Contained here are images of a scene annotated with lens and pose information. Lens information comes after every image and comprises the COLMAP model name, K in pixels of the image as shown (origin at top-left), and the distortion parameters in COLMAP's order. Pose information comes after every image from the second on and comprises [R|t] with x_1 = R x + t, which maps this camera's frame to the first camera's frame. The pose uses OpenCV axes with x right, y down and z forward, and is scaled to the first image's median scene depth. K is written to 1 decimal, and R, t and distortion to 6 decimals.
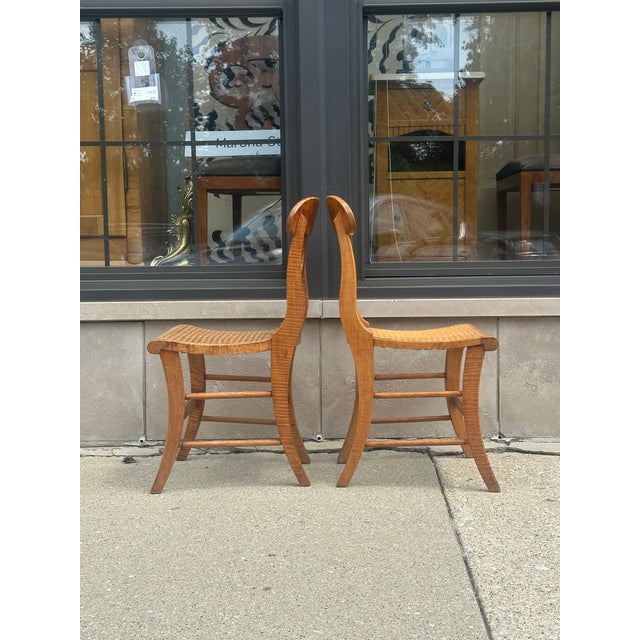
lens RADIAL K [[948.2, 0, 319.6], [0, 948.2, 321.6], [0, 0, 1]] dist [0.155386, 0.000000]
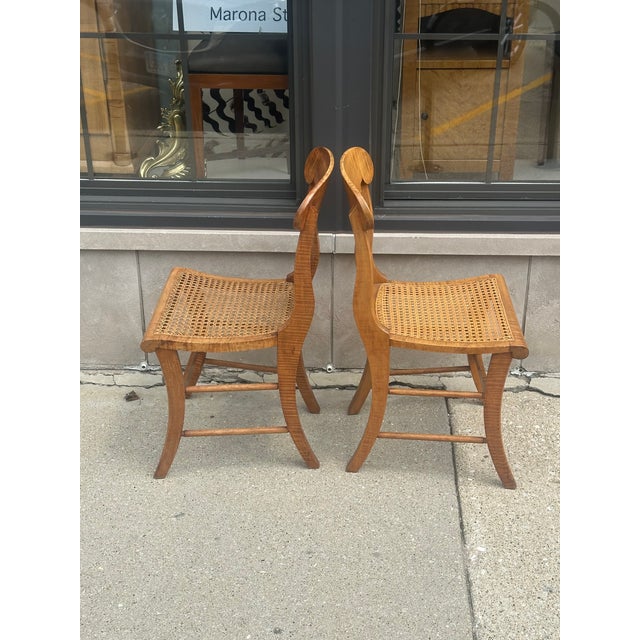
lens RADIAL K [[948.2, 0, 321.3], [0, 948.2, 318.7], [0, 0, 1]] dist [0.155386, 0.000000]
pose [[0.999840, 0.014871, -0.009902, -0.000117], [-0.009873, 0.921804, 0.387529, -0.295230], [0.014891, -0.387370, 0.921804, 0.146730]]
